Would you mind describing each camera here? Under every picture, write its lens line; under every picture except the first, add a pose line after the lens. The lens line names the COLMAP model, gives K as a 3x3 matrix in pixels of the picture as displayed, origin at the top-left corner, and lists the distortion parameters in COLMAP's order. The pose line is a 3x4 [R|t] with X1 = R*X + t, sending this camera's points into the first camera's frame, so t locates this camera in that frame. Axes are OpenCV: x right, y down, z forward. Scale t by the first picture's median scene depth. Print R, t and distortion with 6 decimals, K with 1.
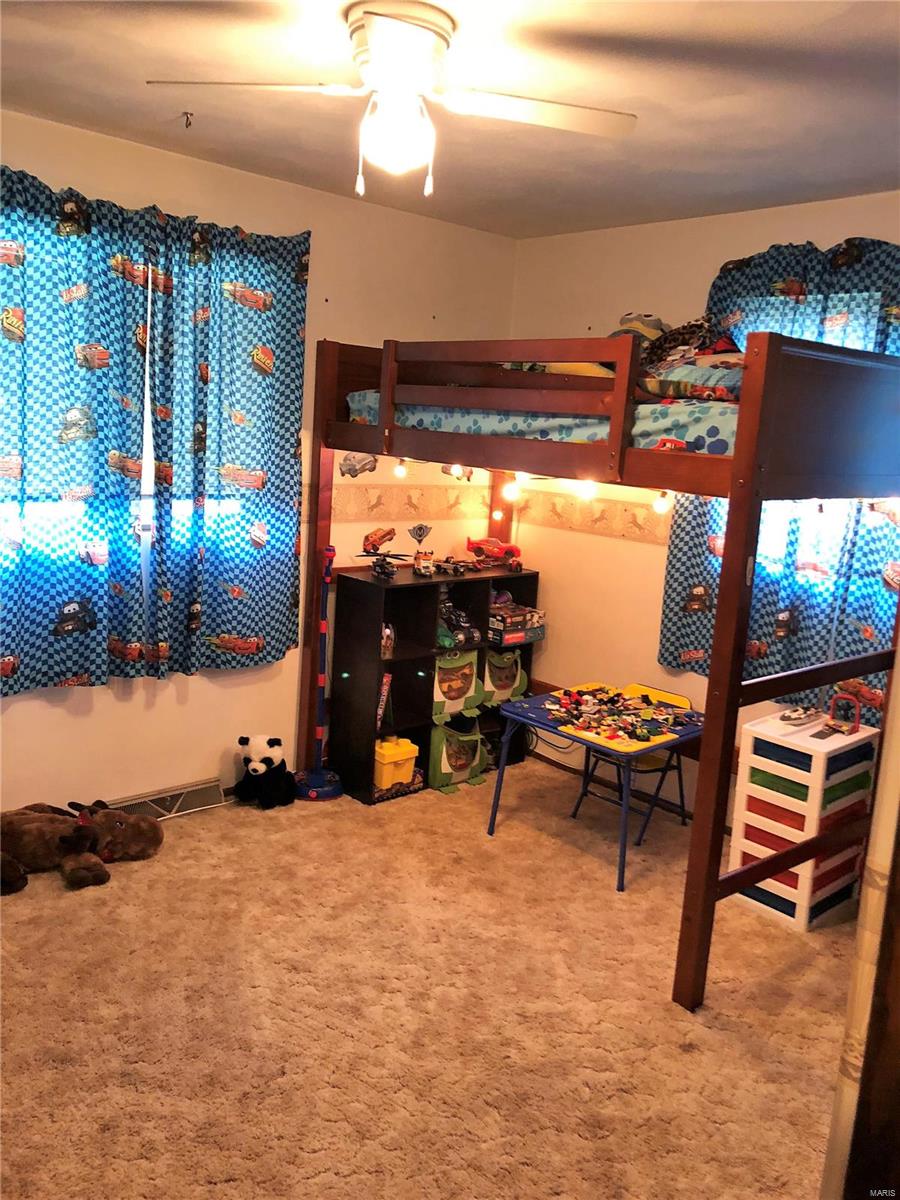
lens RADIAL K [[989.2, 0, 455.6], [0, 989.2, 580.9], [0, 0, 1]] dist [0.022834, 0.009930]
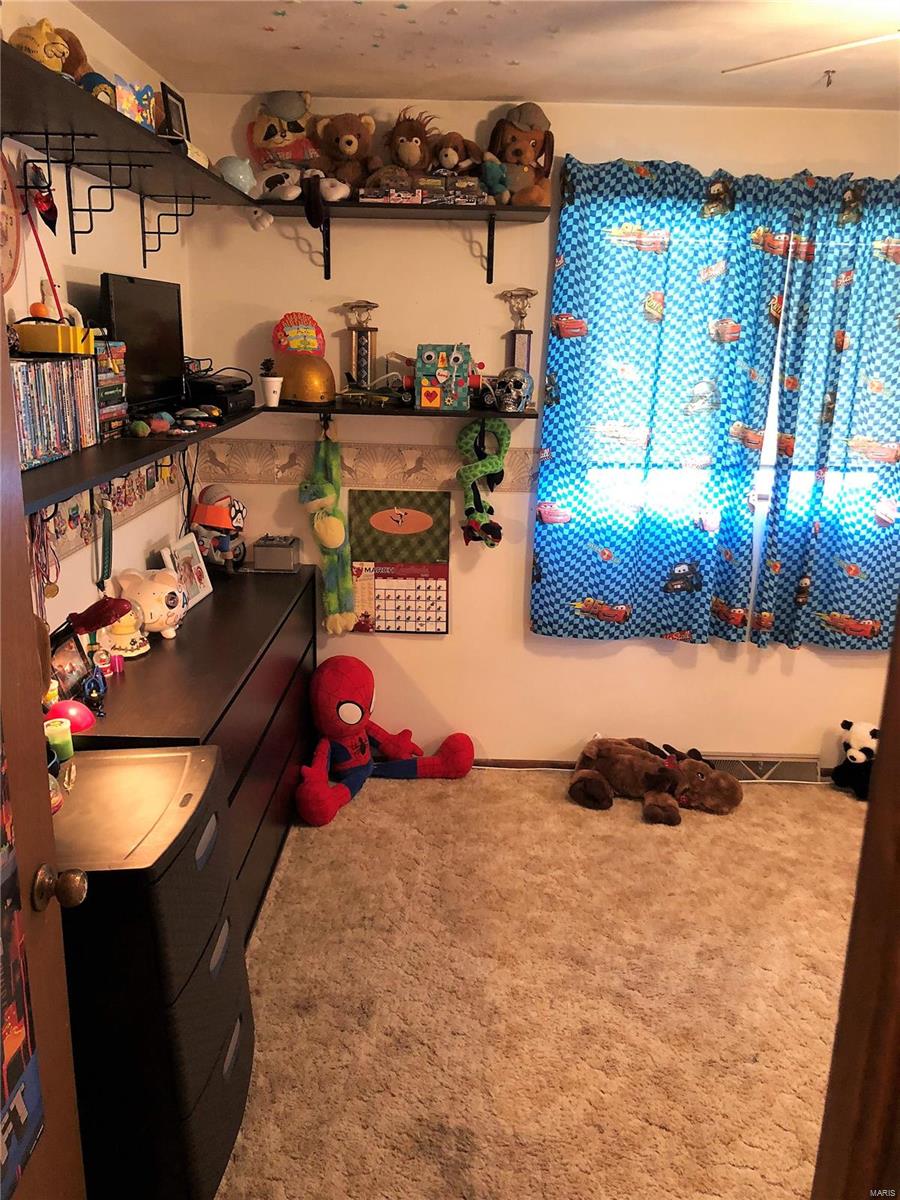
lens RADIAL K [[989.2, 0, 455.6], [0, 989.2, 580.9], [0, 0, 1]] dist [0.022834, 0.009930]
pose [[0.733433, 0.125313, -0.668111, 0.151418], [-0.086951, 0.992082, 0.090626, -0.035280], [0.674177, -0.008375, 0.738522, 0.039947]]
